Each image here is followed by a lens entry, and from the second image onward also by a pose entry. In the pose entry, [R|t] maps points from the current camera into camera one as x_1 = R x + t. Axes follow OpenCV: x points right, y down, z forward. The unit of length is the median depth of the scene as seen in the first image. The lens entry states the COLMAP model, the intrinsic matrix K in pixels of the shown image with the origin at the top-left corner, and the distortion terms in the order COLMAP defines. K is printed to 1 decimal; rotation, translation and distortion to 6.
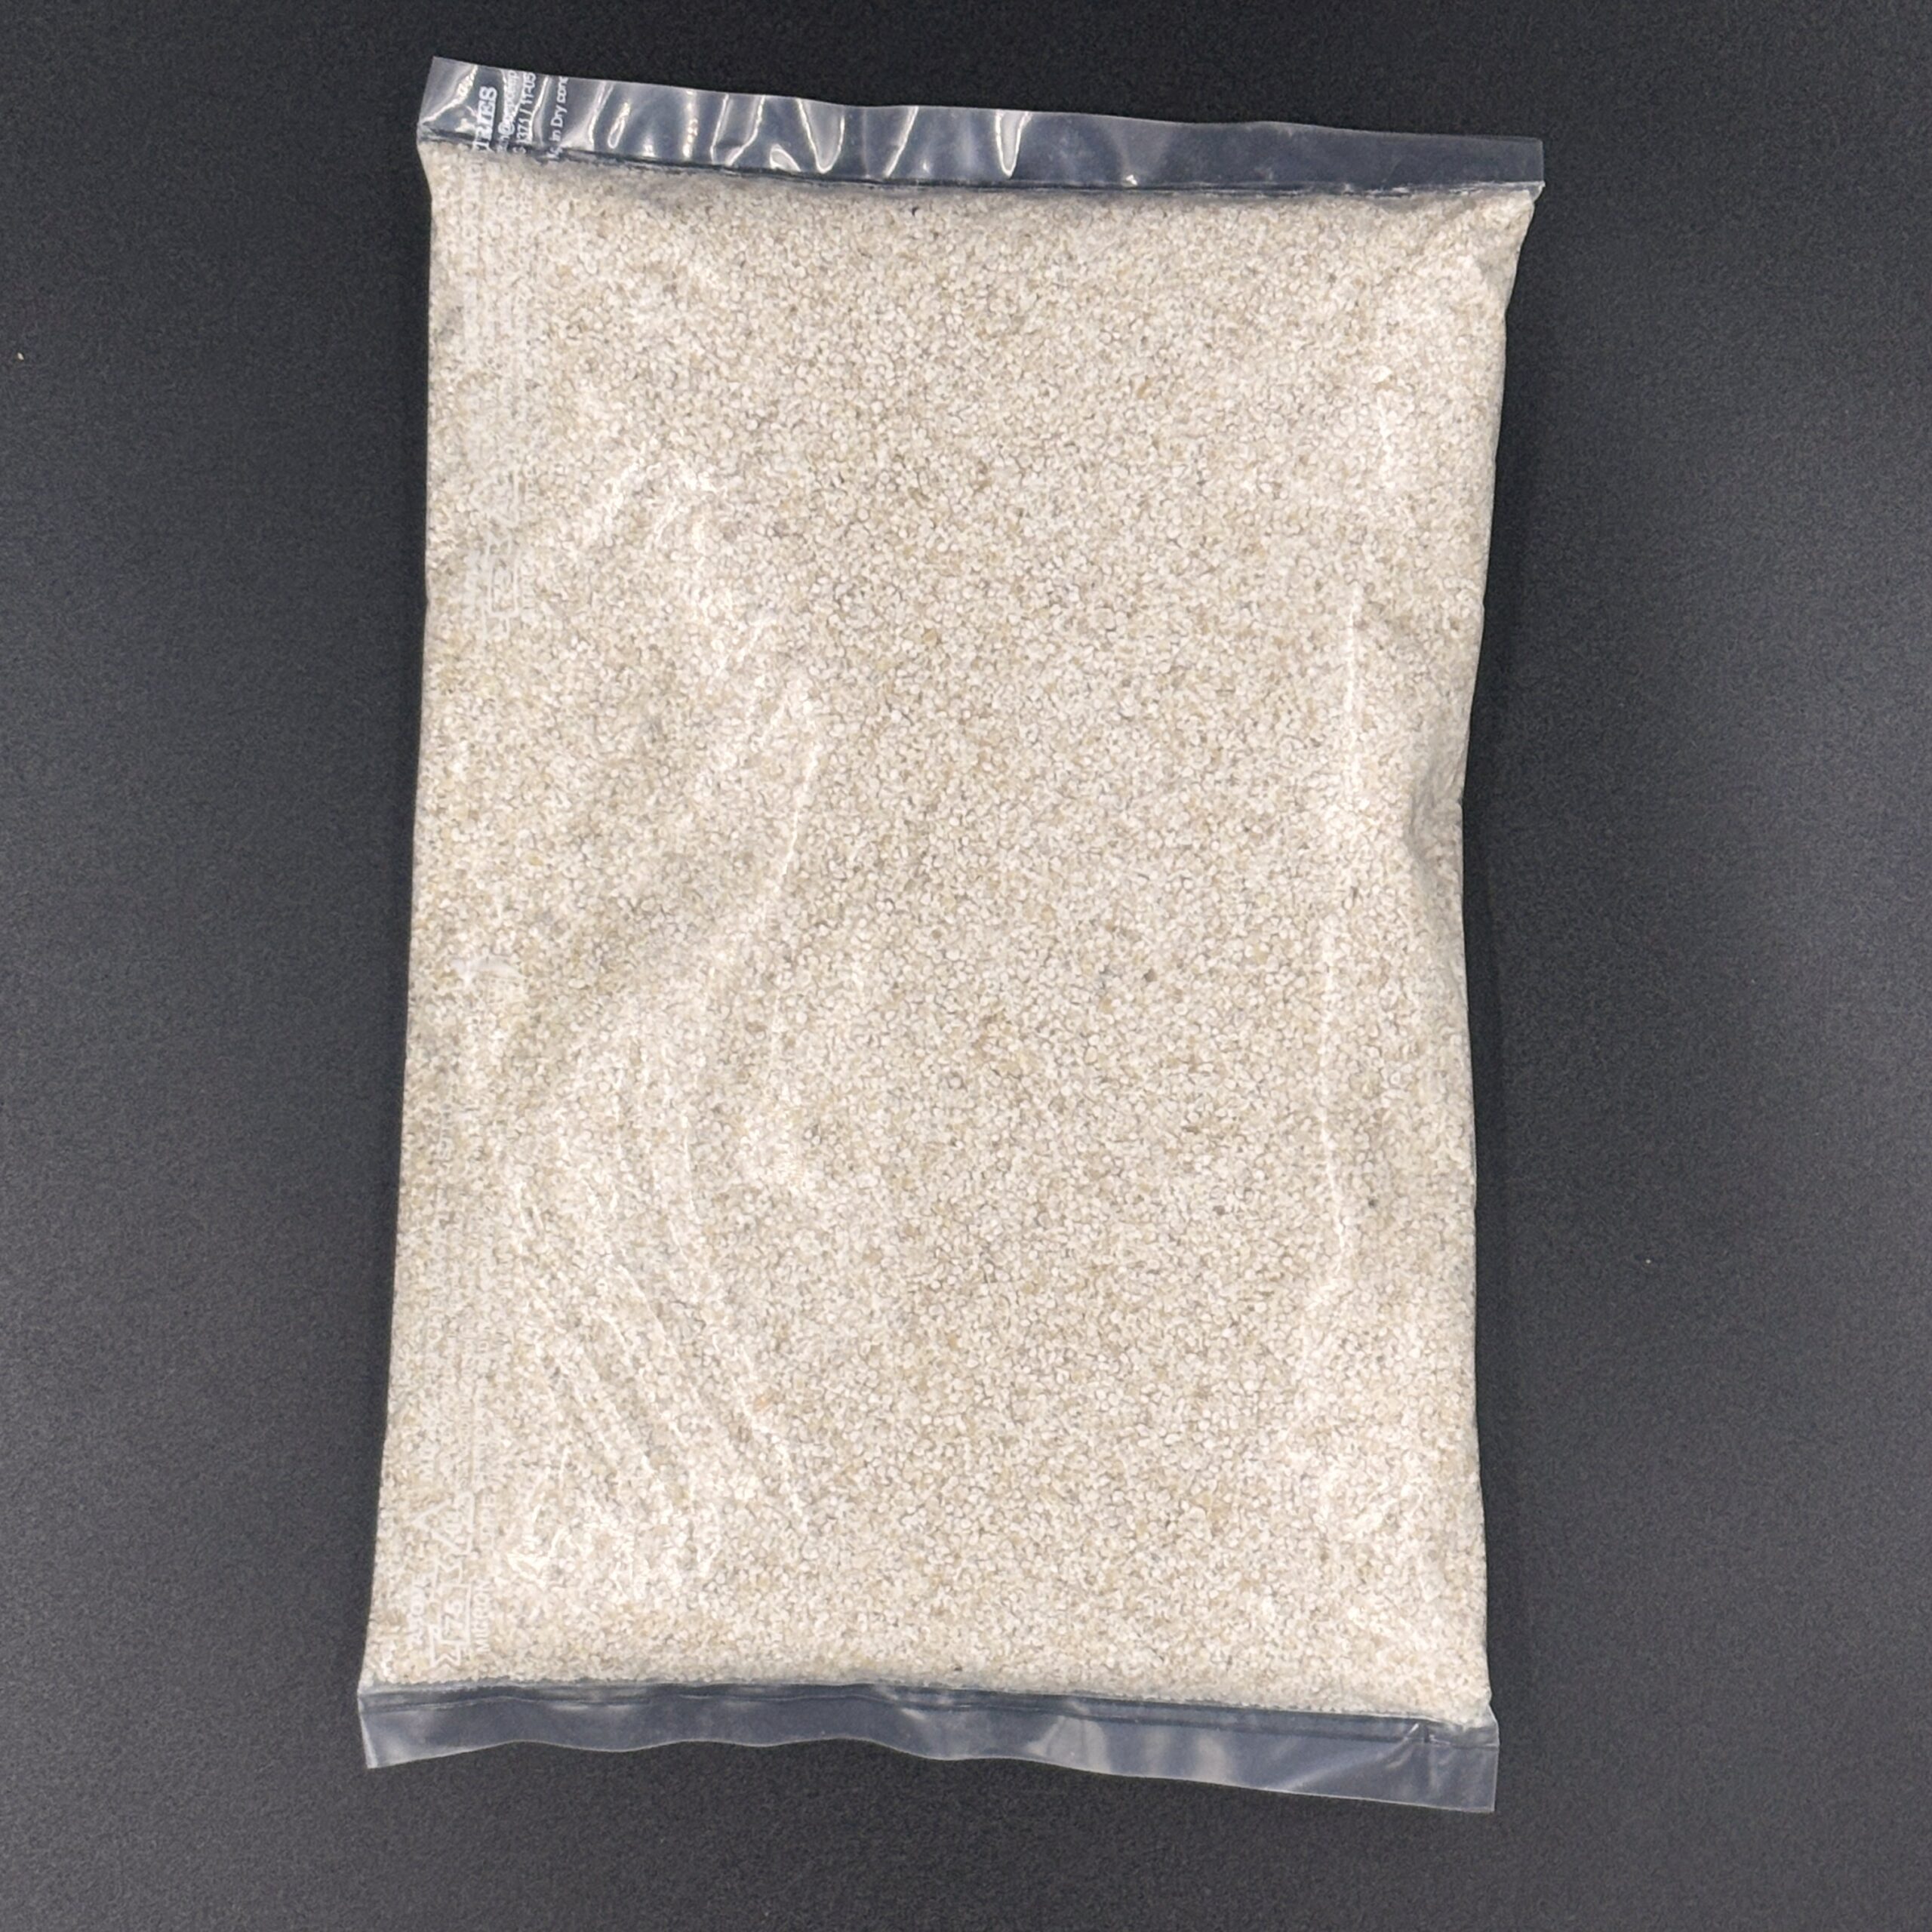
lens RADIAL K [[5517.1, 0, 982.1], [0, 5517.1, 968.5], [0, 0, 1]] dist [0.164769, 0.000000]
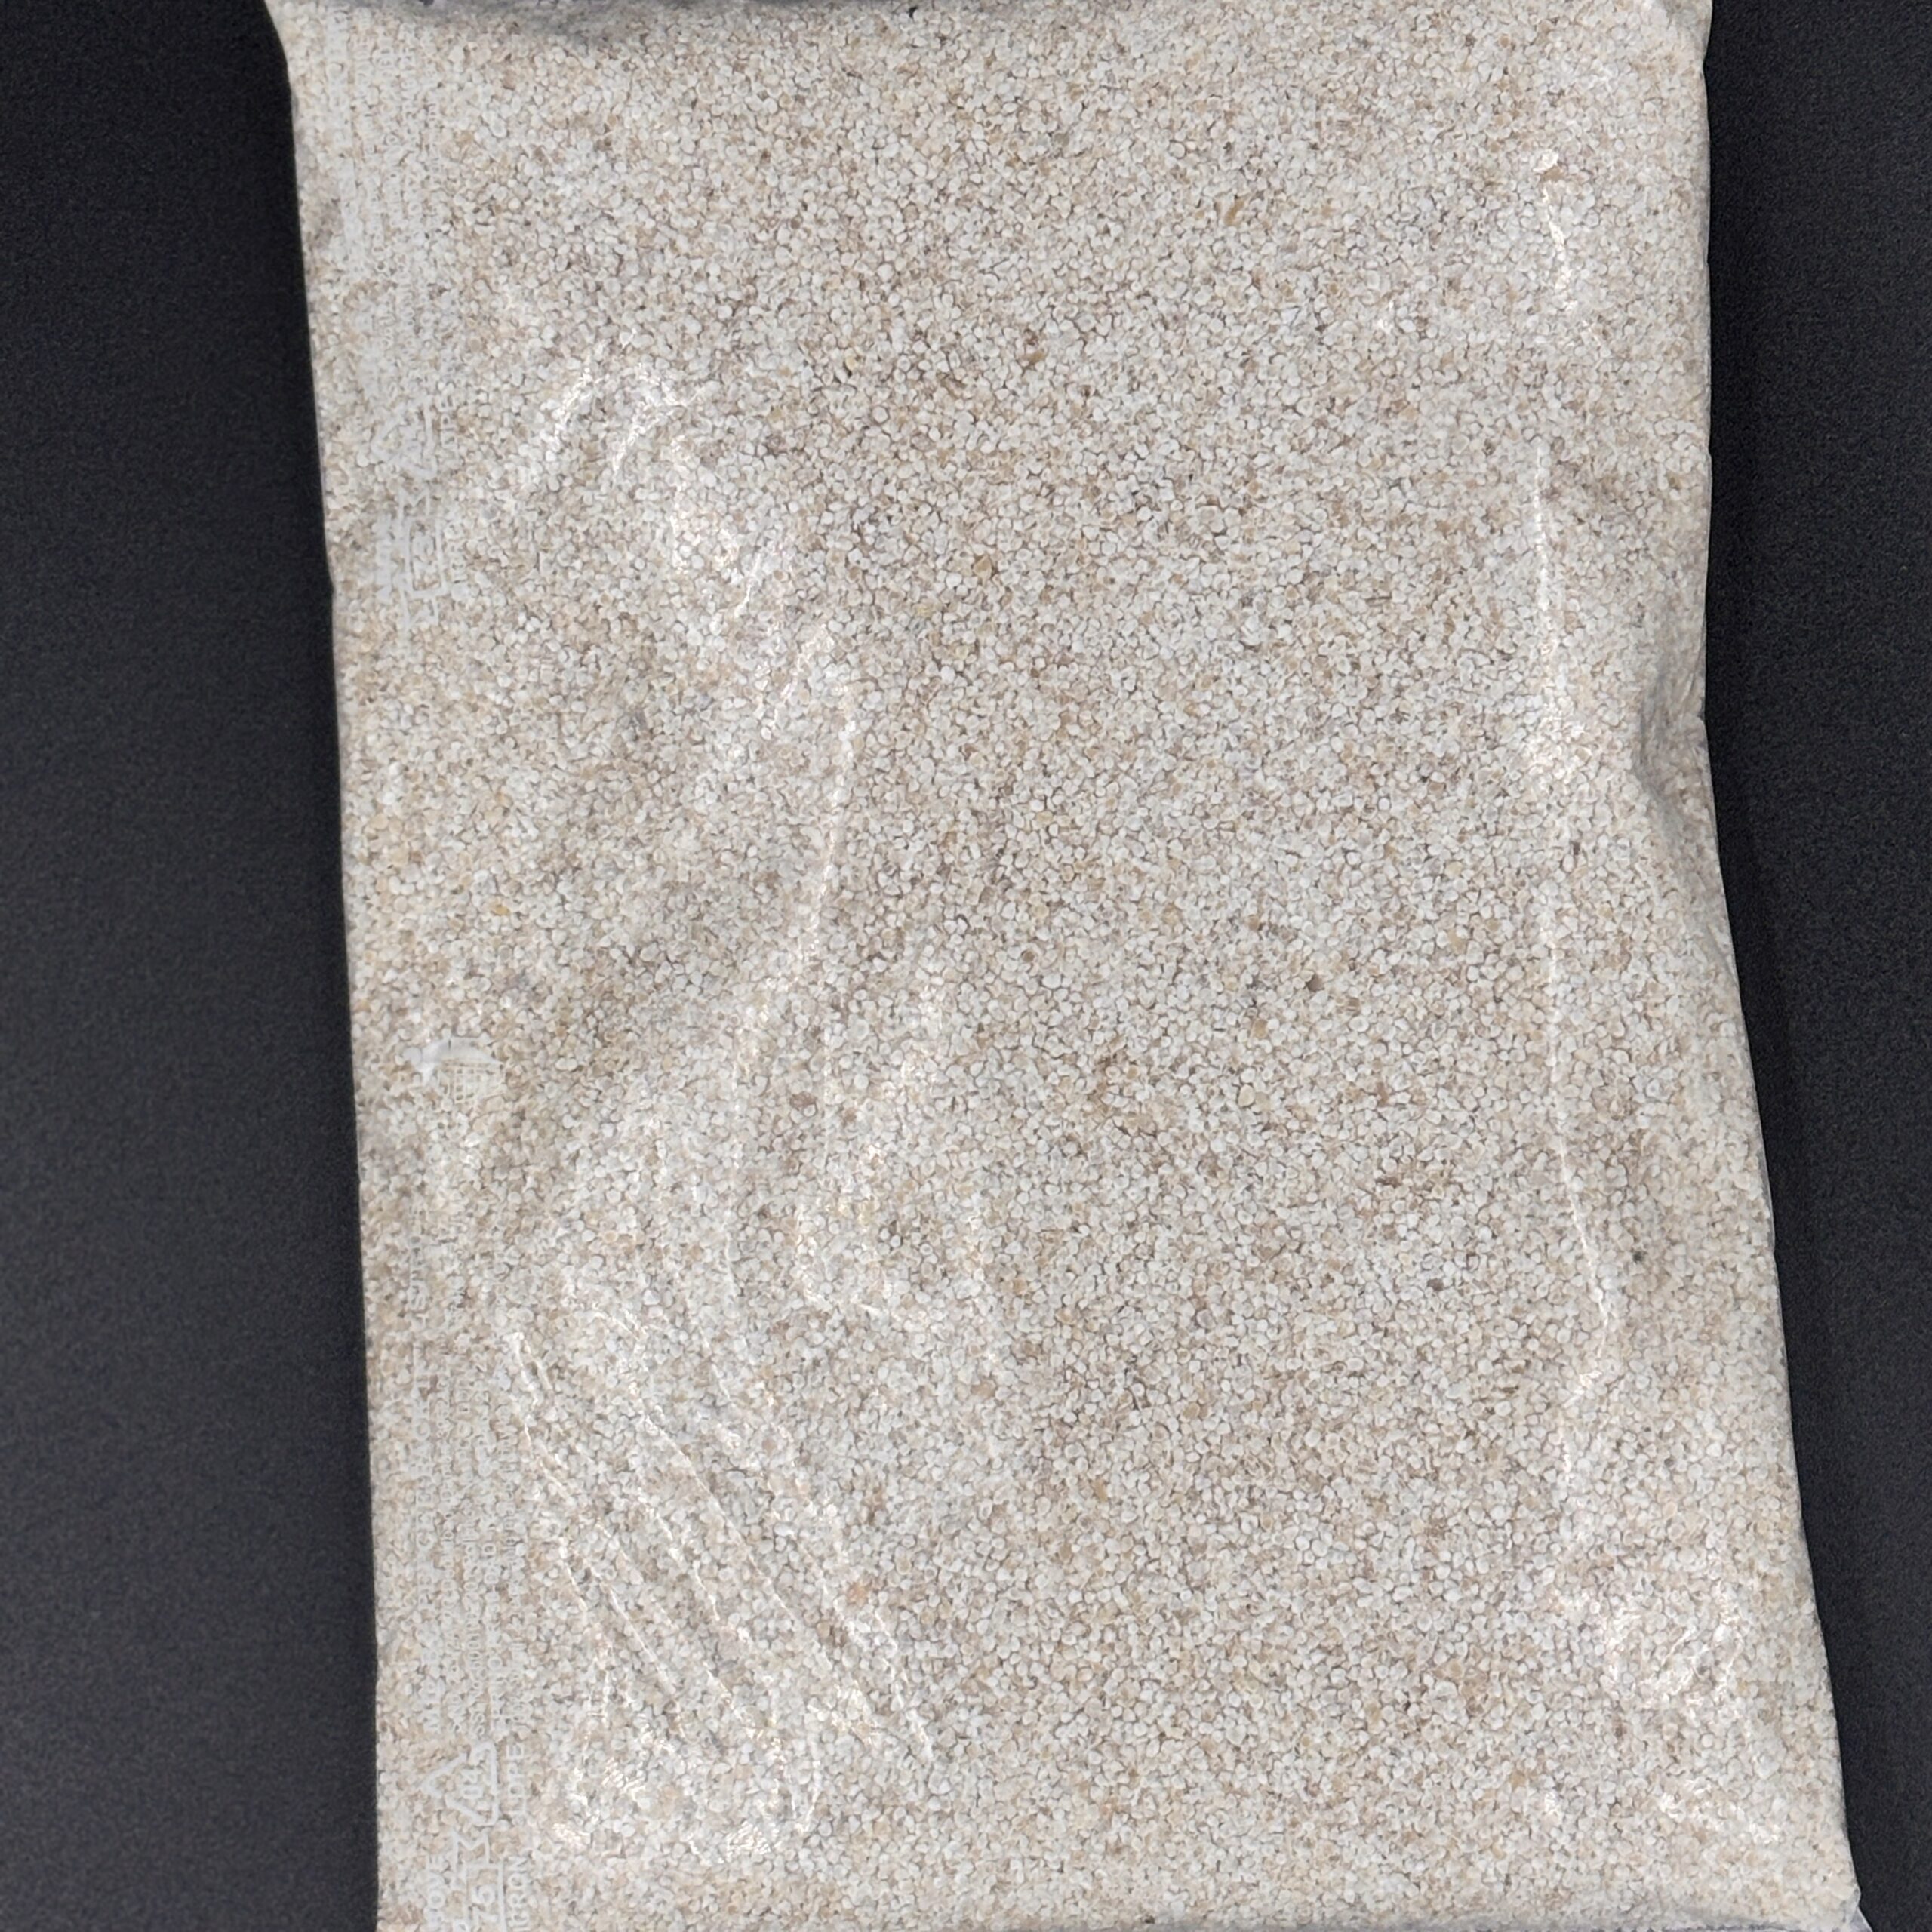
lens RADIAL K [[5517.1, 0, 930.7], [0, 5517.1, 987.8], [0, 0, 1]] dist [0.164769, 0.000000]
pose [[0.994540, -0.094507, -0.044265, 0.011530], [0.094623, 0.995513, 0.000528, -0.003504], [0.044016, -0.004713, 0.999020, 0.241073]]
